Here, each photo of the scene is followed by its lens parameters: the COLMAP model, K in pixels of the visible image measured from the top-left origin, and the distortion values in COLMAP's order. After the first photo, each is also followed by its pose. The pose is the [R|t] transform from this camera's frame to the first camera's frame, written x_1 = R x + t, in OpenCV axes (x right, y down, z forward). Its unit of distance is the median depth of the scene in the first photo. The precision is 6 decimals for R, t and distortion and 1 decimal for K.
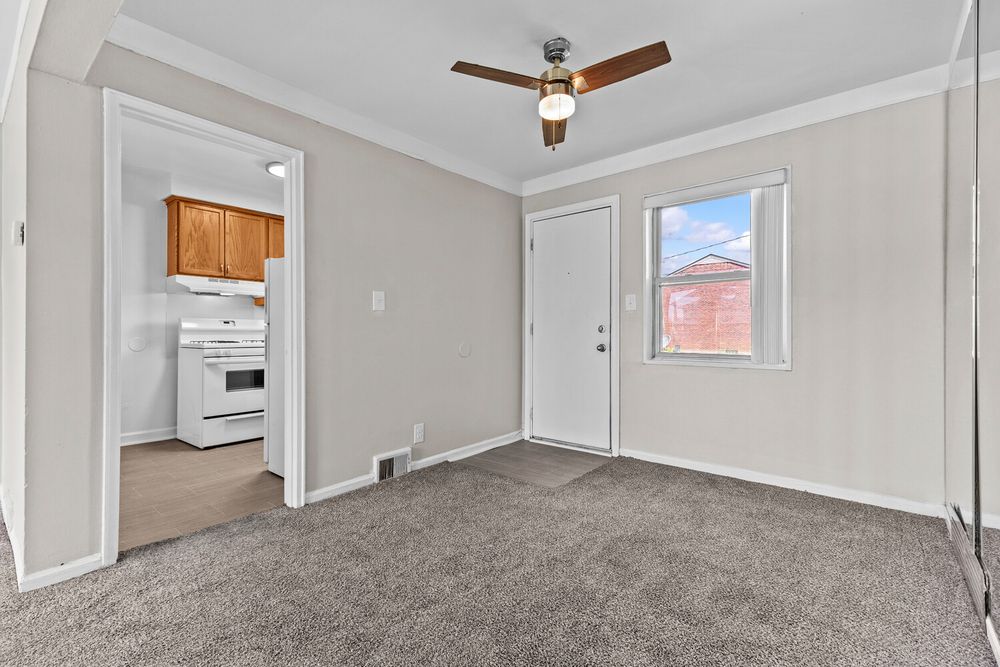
lens RADIAL K [[443.0, 0, 503.6], [0, 443.0, 333.8], [0, 0, 1]] dist [0.020543, -0.005096]
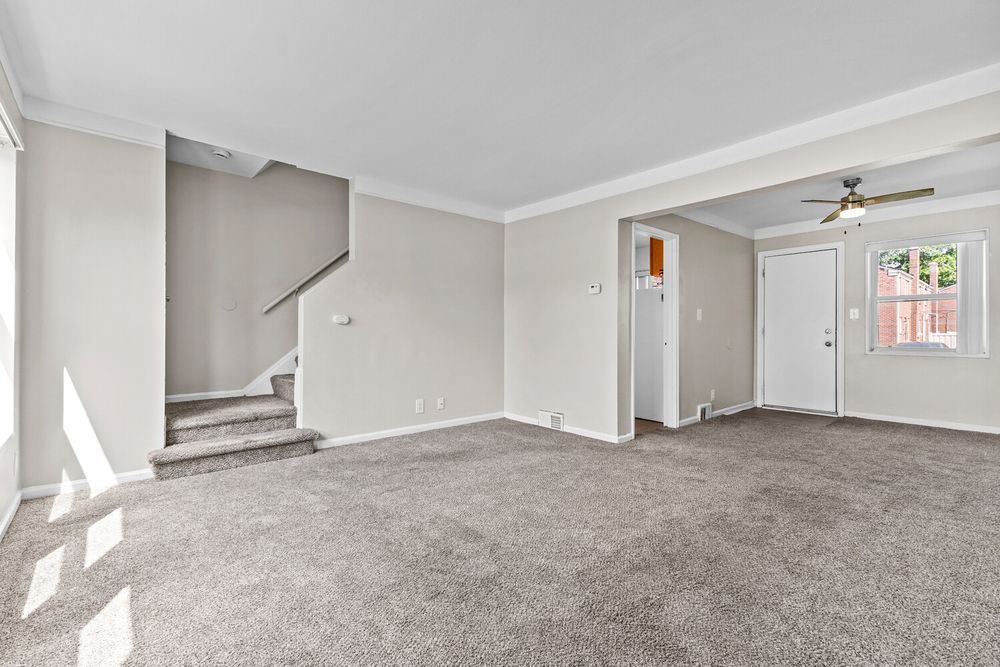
lens RADIAL K [[443.0, 0, 499.9], [0, 443.0, 330.0], [0, 0, 1]] dist [0.020543, -0.005096]
pose [[0.986043, 0.001496, -0.166487, -0.739064], [-0.003251, 0.999942, -0.010268, 0.005224], [0.166462, 0.010665, 0.985990, -0.794536]]
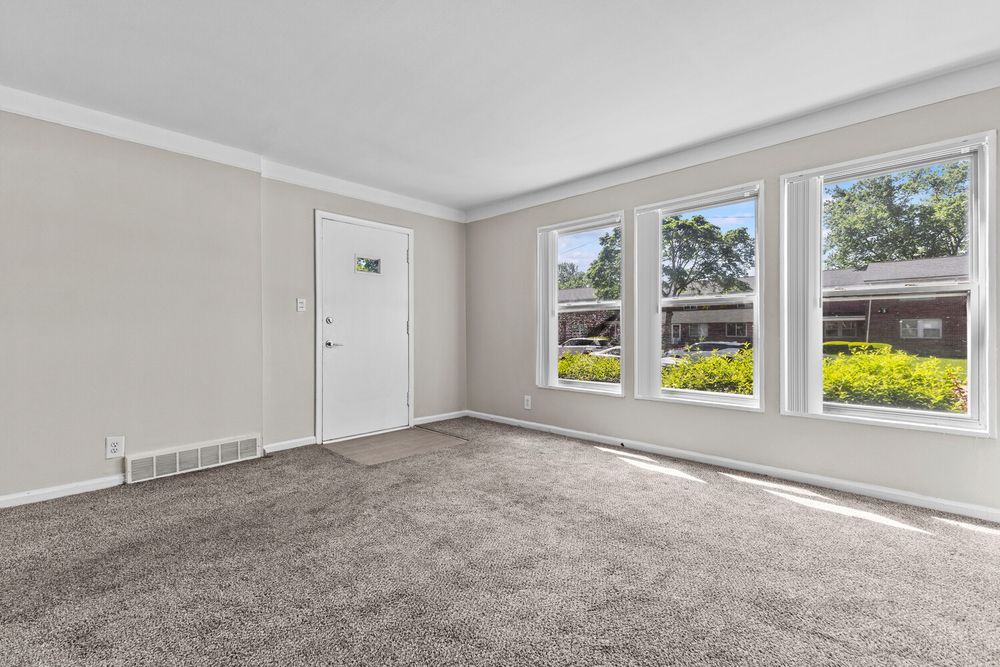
lens RADIAL K [[443.0, 0, 501.7], [0, 443.0, 339.1], [0, 0, 1]] dist [0.020543, -0.005096]
pose [[-0.996663, -0.000022, 0.081622, -0.947660], [0.001380, 0.999852, 0.017130, 0.004992], [-0.081610, 0.017185, -0.996516, 0.684838]]
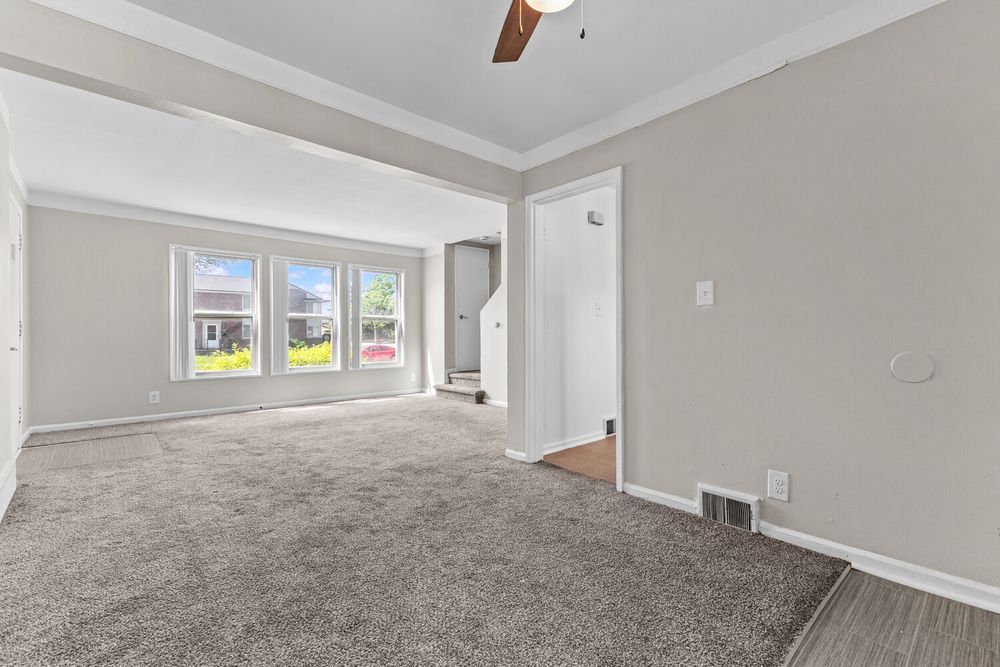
lens RADIAL K [[443.0, 0, 503.0], [0, 443.0, 330.1], [0, 0, 1]] dist [0.020543, -0.005096]
pose [[-0.151864, -0.003864, -0.988394, 0.564554], [-0.000539, 0.999993, -0.003827, -0.003327], [0.988401, -0.000049, -0.151865, 0.745726]]
